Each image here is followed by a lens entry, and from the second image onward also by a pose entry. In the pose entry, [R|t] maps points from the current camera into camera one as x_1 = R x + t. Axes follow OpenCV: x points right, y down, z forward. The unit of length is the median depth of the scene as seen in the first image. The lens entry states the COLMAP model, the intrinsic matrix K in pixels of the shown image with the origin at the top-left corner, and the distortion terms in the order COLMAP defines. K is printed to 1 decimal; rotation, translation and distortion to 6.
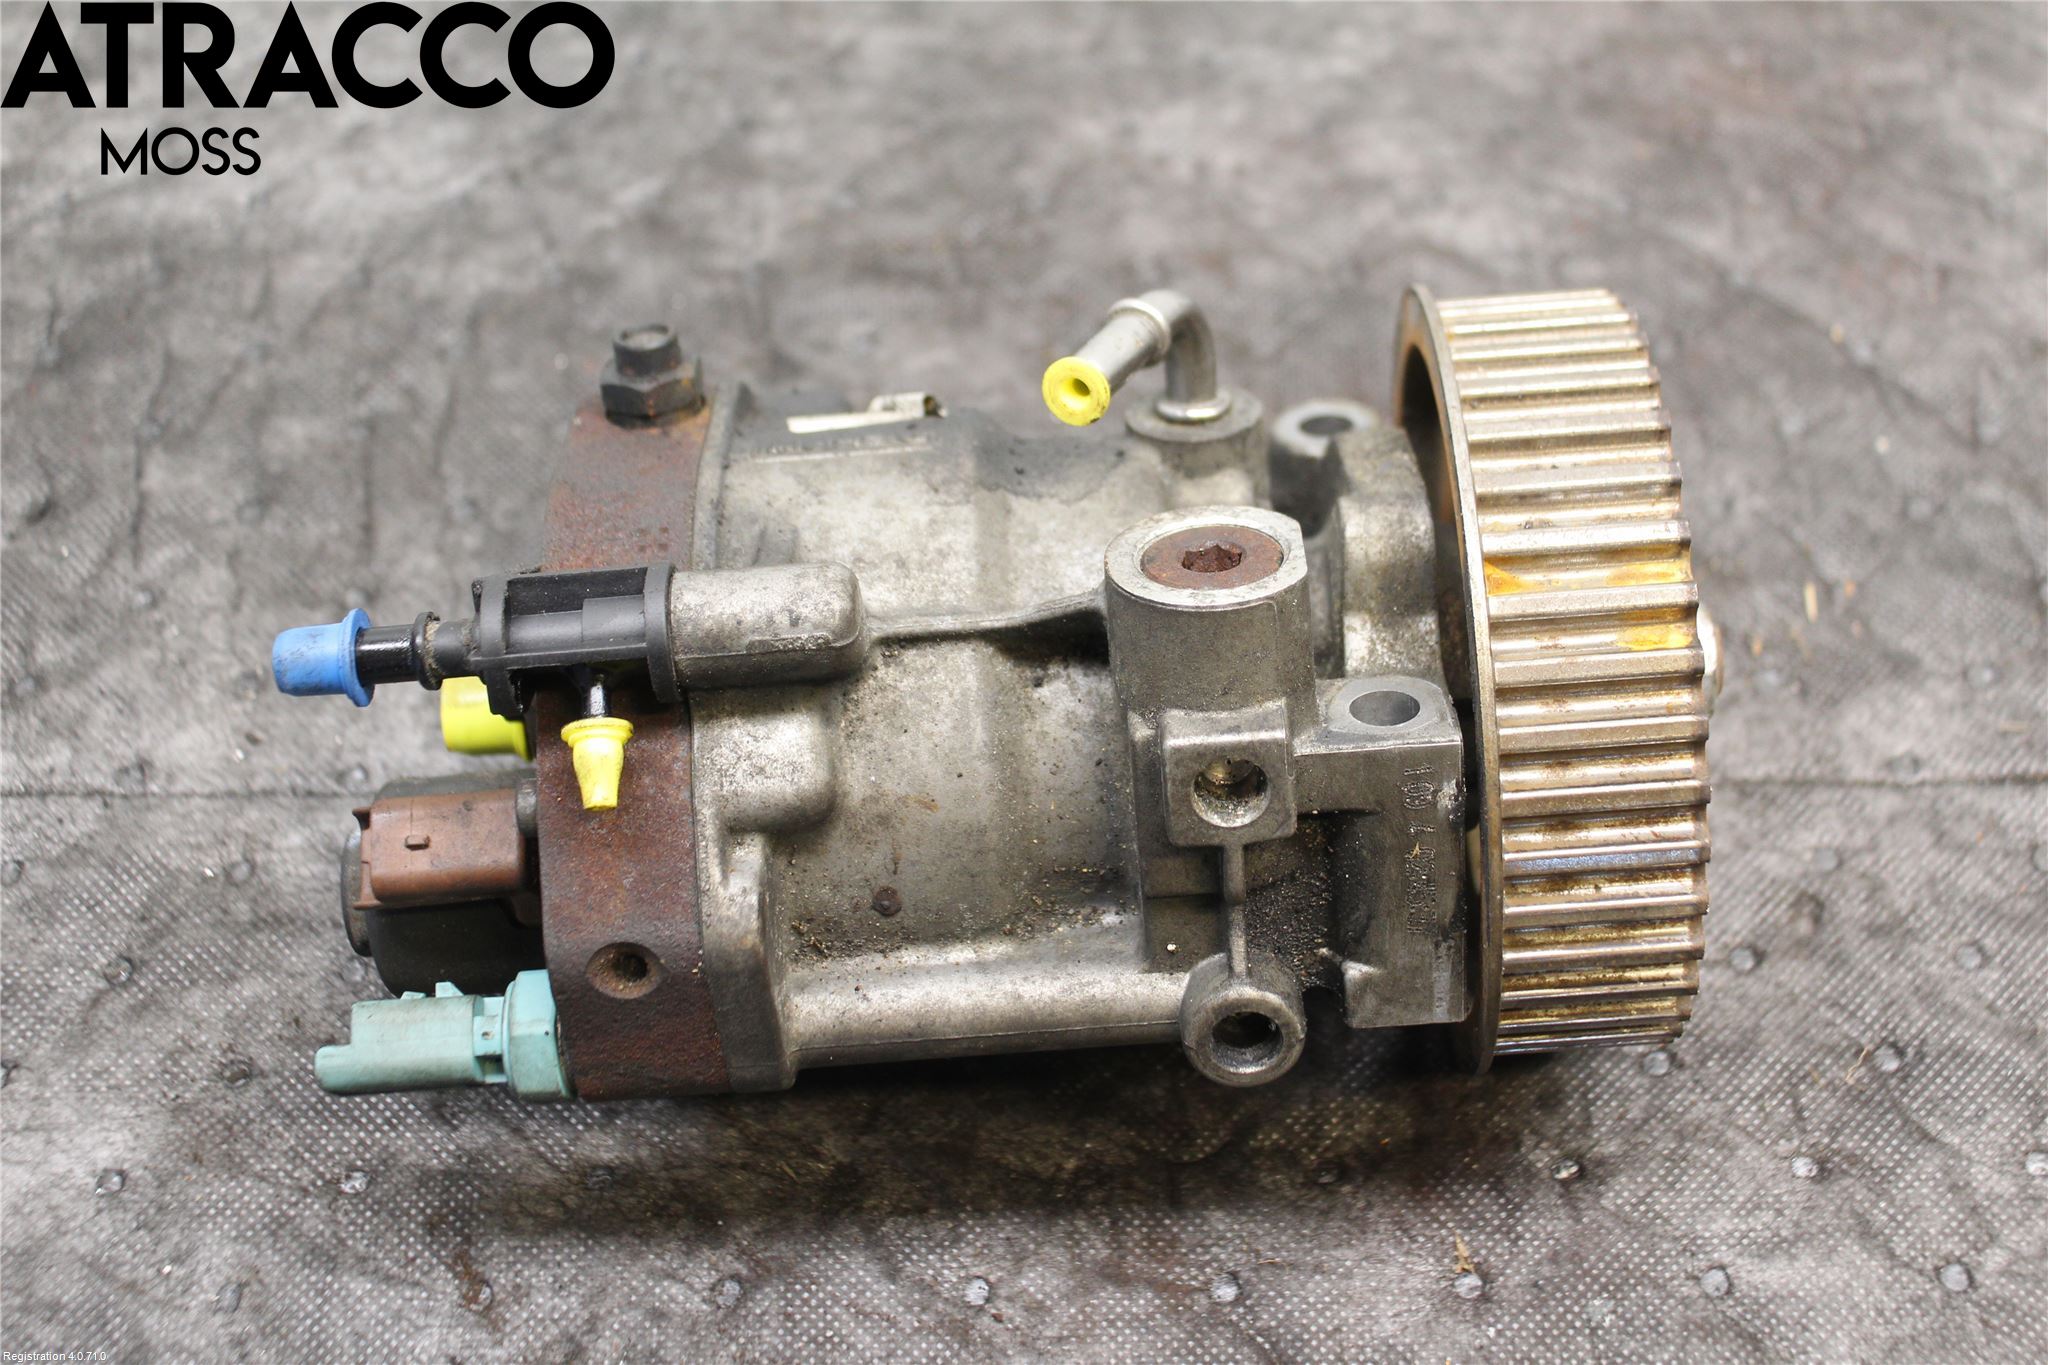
lens RADIAL K [[2938.0, 0, 1050.7], [0, 2938.0, 687.2], [0, 0, 1]] dist [-0.053149, 0.182800]
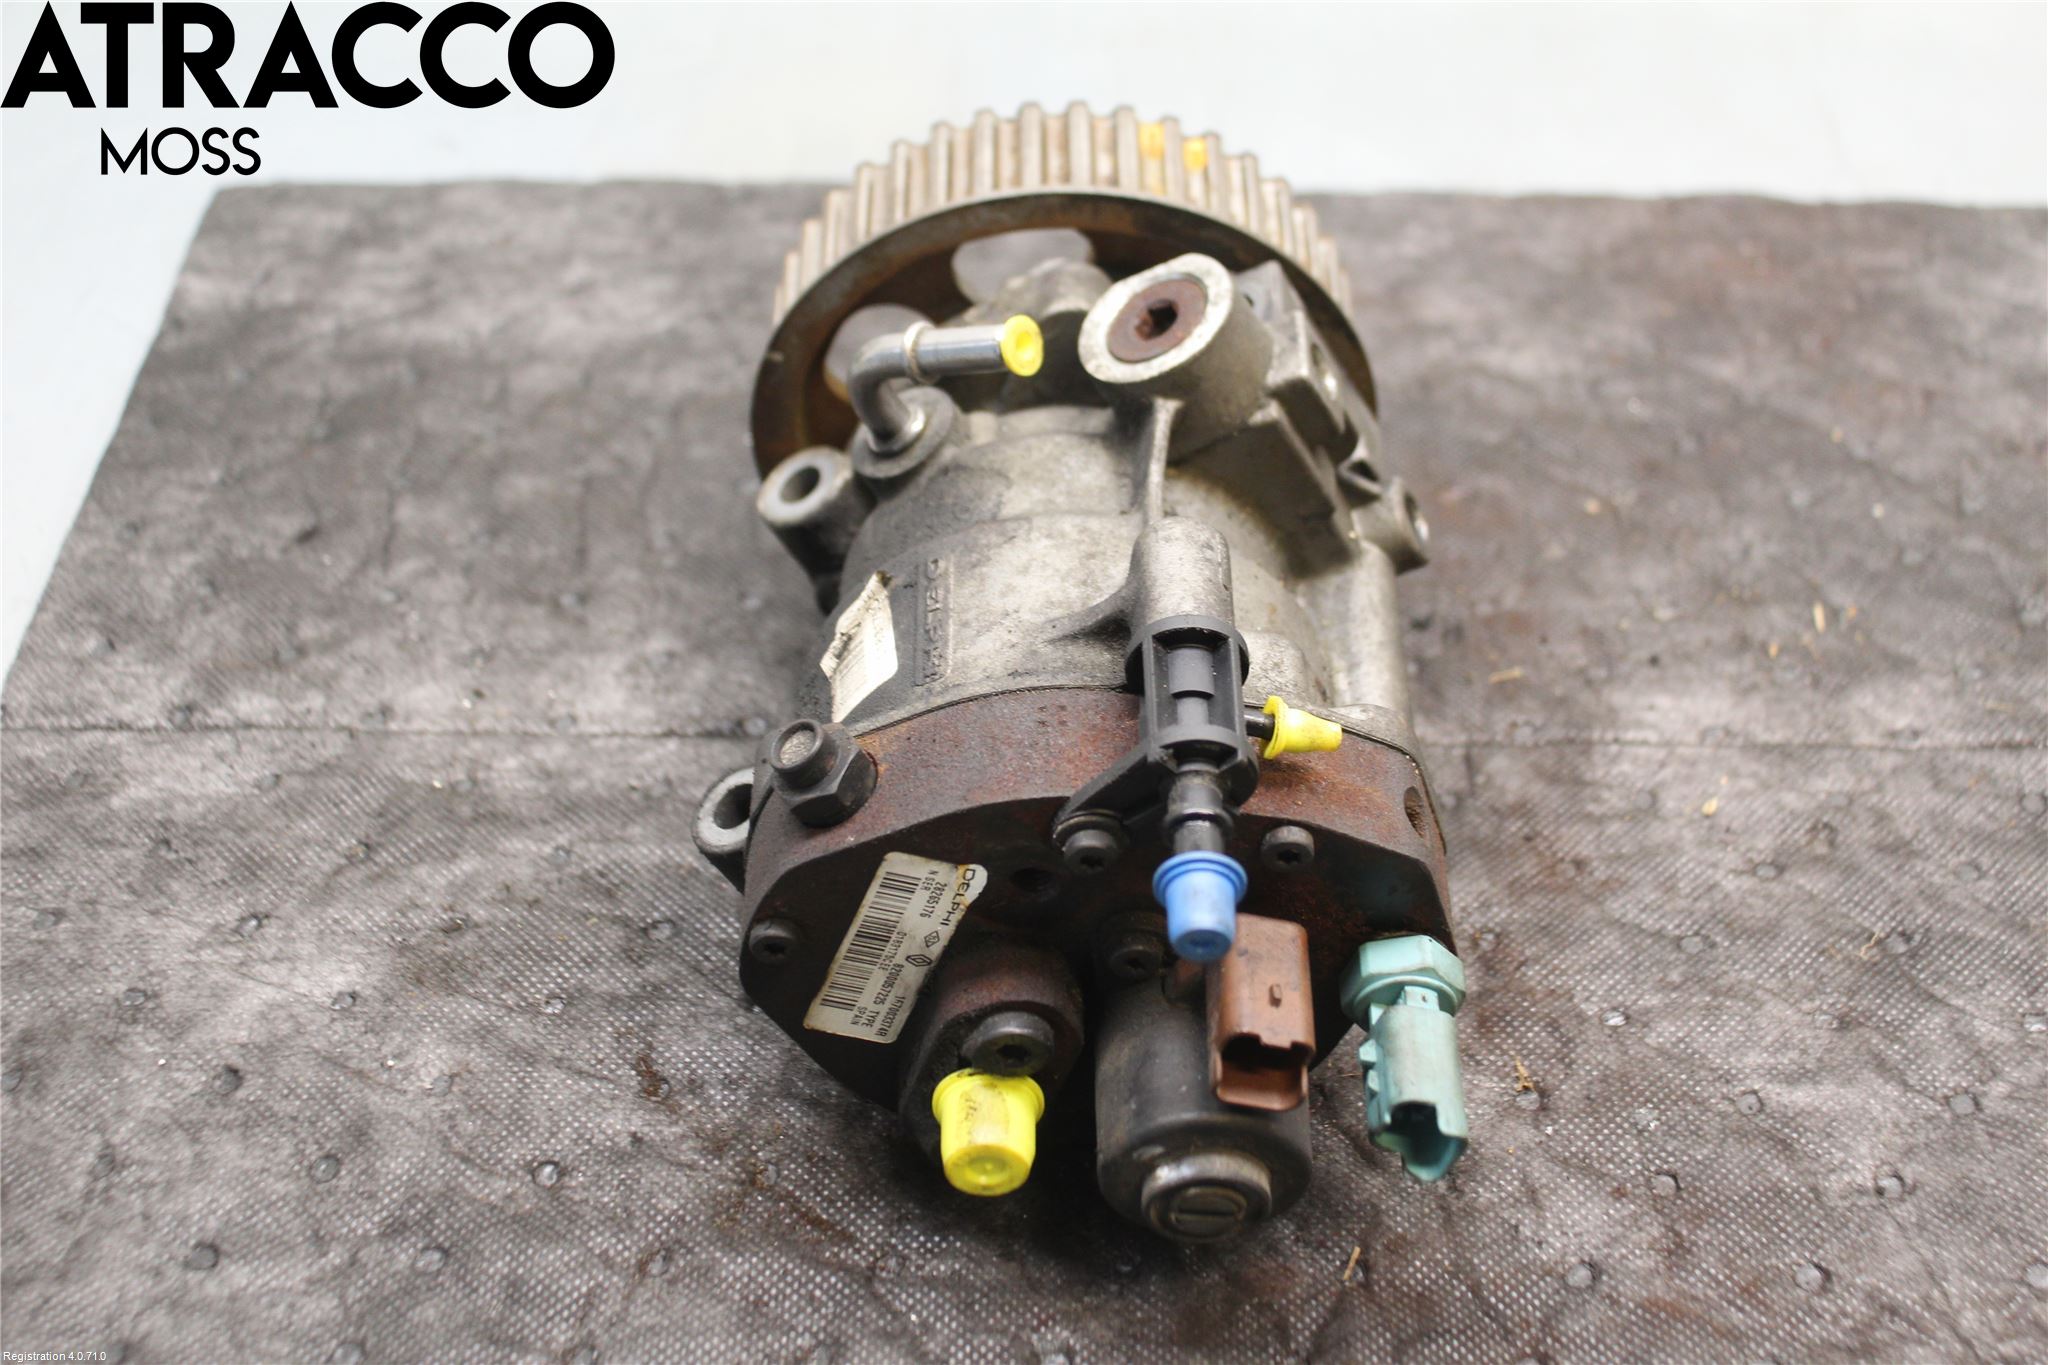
lens RADIAL K [[2938.0, 0, 1050.7], [0, 2938.0, 687.2], [0, 0, 1]] dist [-0.053149, 0.182800]
pose [[0.999360, 0.008932, -0.034633, -0.003658], [-0.017252, 0.968608, -0.247994, 0.310176], [0.031330, 0.248433, 0.968142, -0.130879]]
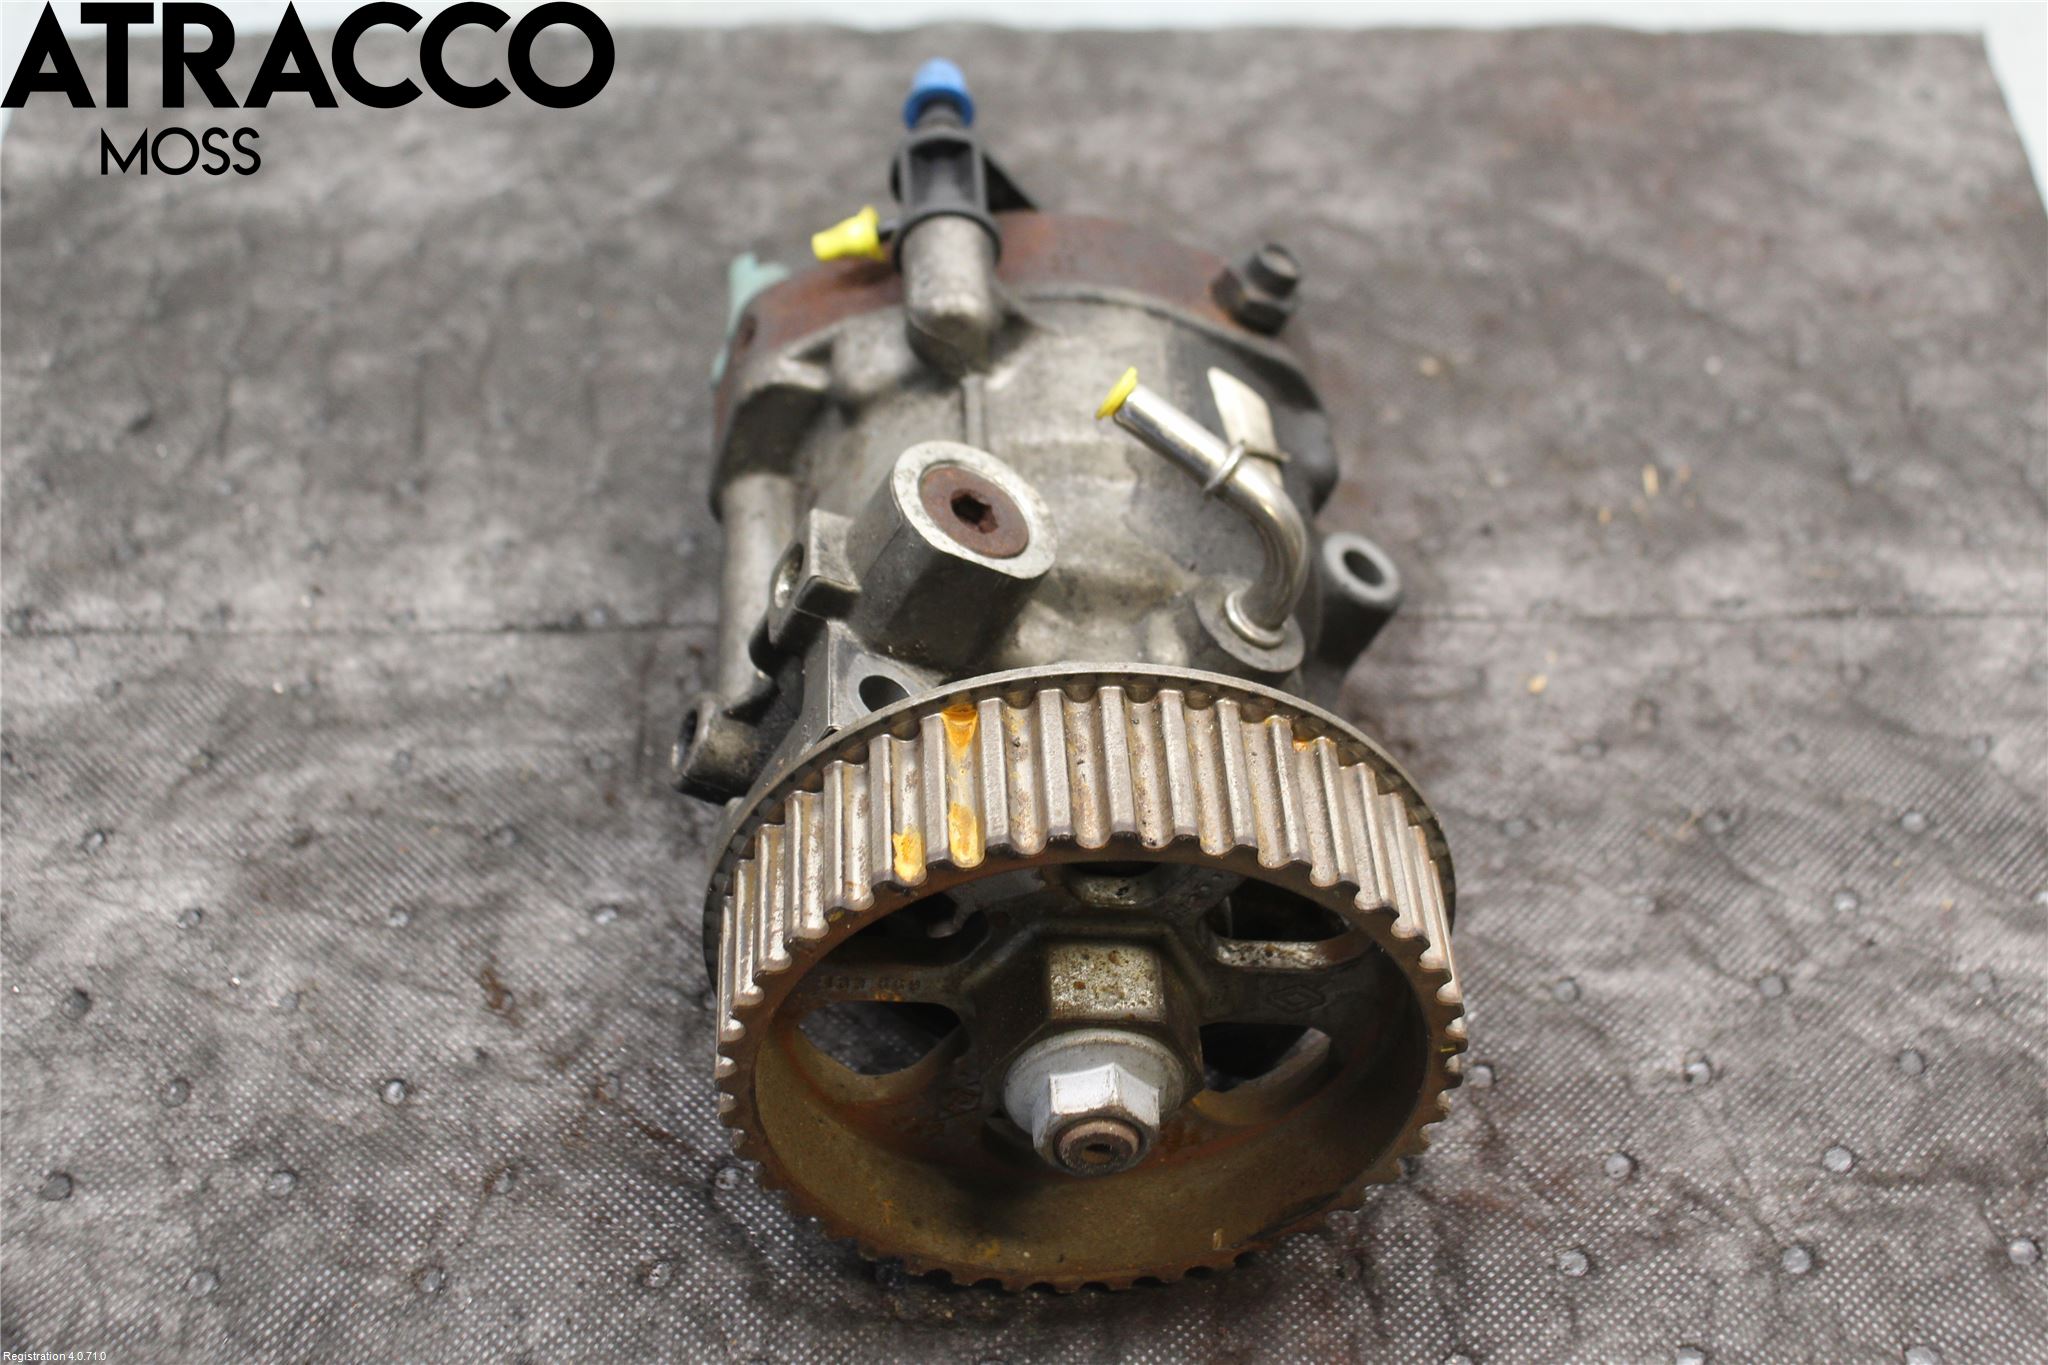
lens RADIAL K [[2938.0, 0, 1050.7], [0, 2938.0, 687.2], [0, 0, 1]] dist [-0.053149, 0.182800]
pose [[0.999925, -0.009007, -0.008271, 0.031474], [0.007763, 0.990167, -0.139678, 0.228635], [0.009448, 0.139603, 0.990162, -0.158504]]
